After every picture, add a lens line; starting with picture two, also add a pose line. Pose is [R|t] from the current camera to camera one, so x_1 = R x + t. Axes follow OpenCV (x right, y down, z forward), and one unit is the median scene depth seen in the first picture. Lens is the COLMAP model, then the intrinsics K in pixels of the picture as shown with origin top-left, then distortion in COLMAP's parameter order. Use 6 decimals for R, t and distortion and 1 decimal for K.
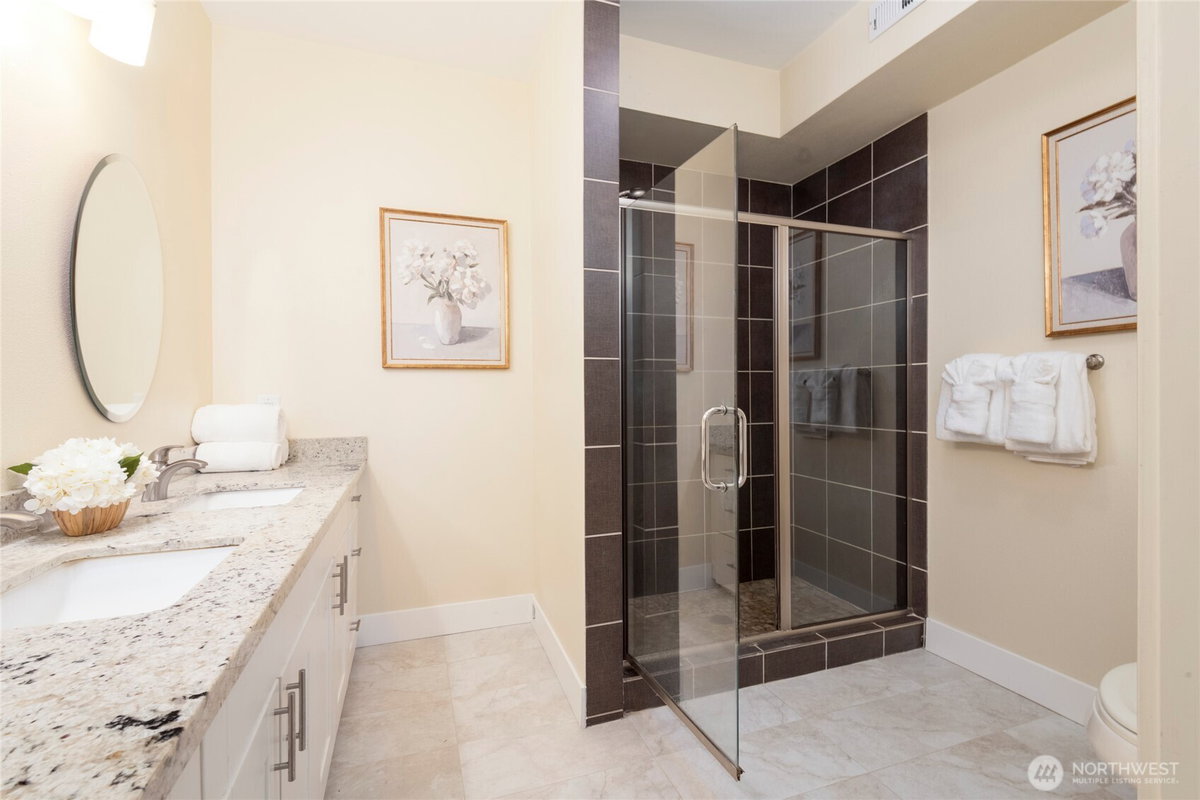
lens RADIAL K [[538.3, 0, 605.5], [0, 538.3, 393.5], [0, 0, 1]] dist [0.035541, -0.023813]
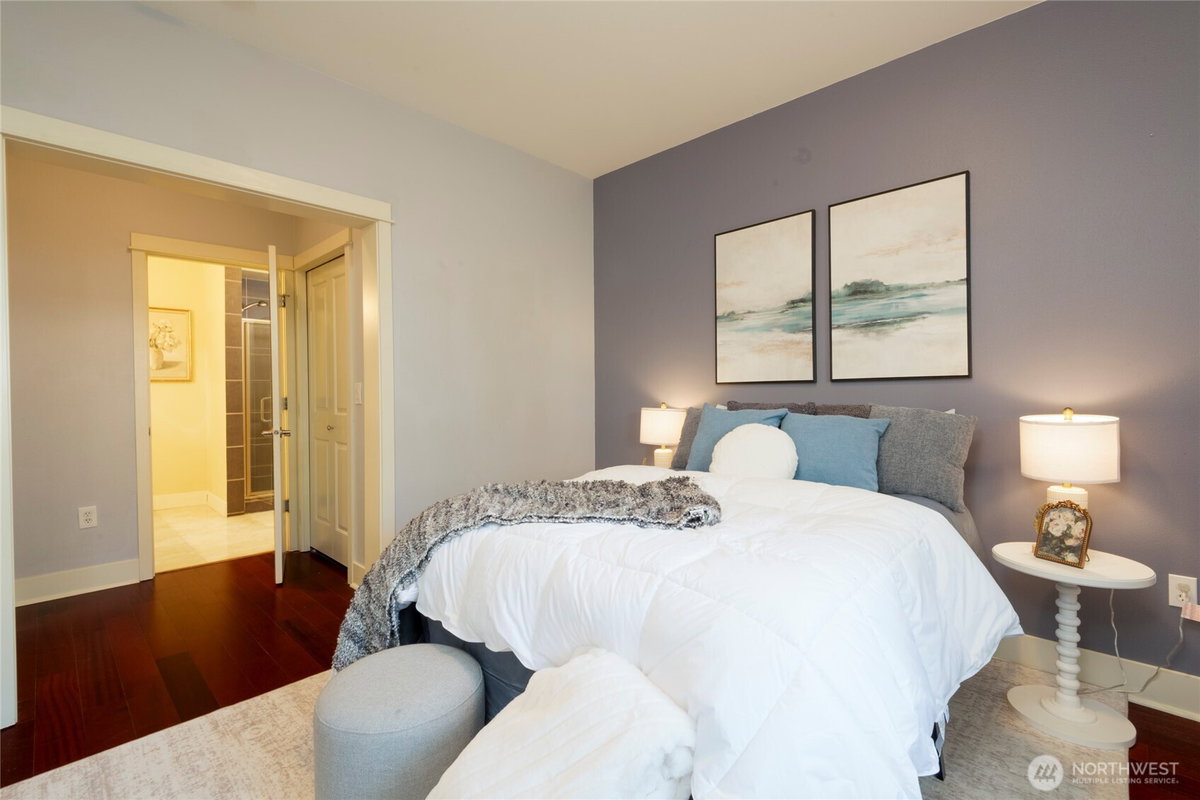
lens RADIAL K [[538.3, 0, 605.5], [0, 538.3, 393.5], [0, 0, 1]] dist [0.035541, -0.023813]
pose [[0.896657, -0.000997, 0.442725, 0.322938], [0.002248, 0.999995, -0.002302, 0.007488], [-0.442721, 0.003060, 0.896654, -1.605677]]
